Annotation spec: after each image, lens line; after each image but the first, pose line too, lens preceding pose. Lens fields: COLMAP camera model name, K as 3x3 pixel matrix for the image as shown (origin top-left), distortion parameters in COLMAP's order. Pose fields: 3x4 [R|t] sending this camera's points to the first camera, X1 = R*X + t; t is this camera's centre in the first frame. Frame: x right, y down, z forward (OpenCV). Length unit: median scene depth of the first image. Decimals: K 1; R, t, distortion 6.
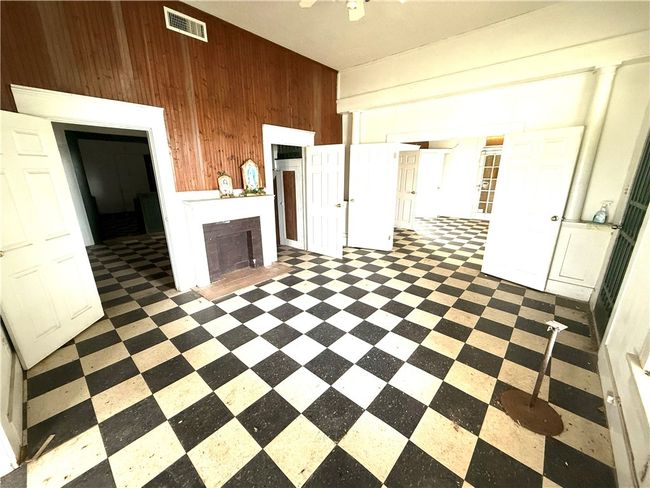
lens RADIAL K [[258.6, 0, 325.0], [0, 258.6, 244.0], [0, 0, 1]] dist [-0.001452, 0.000253]
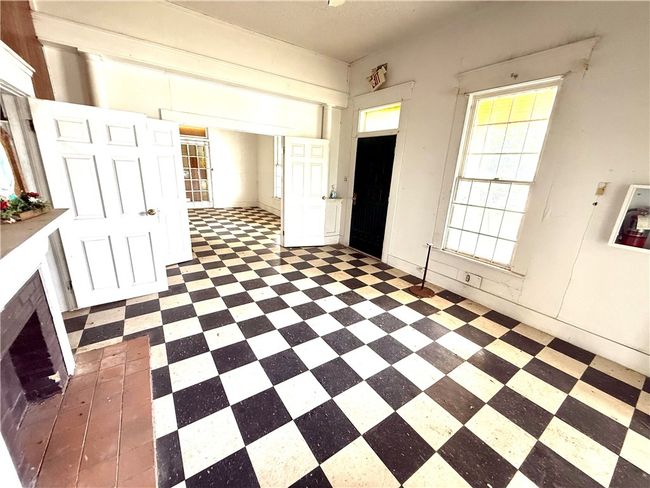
lens RADIAL K [[258.6, 0, 325.0], [0, 258.6, 244.0], [0, 0, 1]] dist [-0.001452, 0.000253]
pose [[0.237870, -0.265440, 0.934323, -0.604194], [0.212990, 0.952776, 0.216457, -0.159048], [-0.947657, 0.147513, 0.283173, 0.554726]]
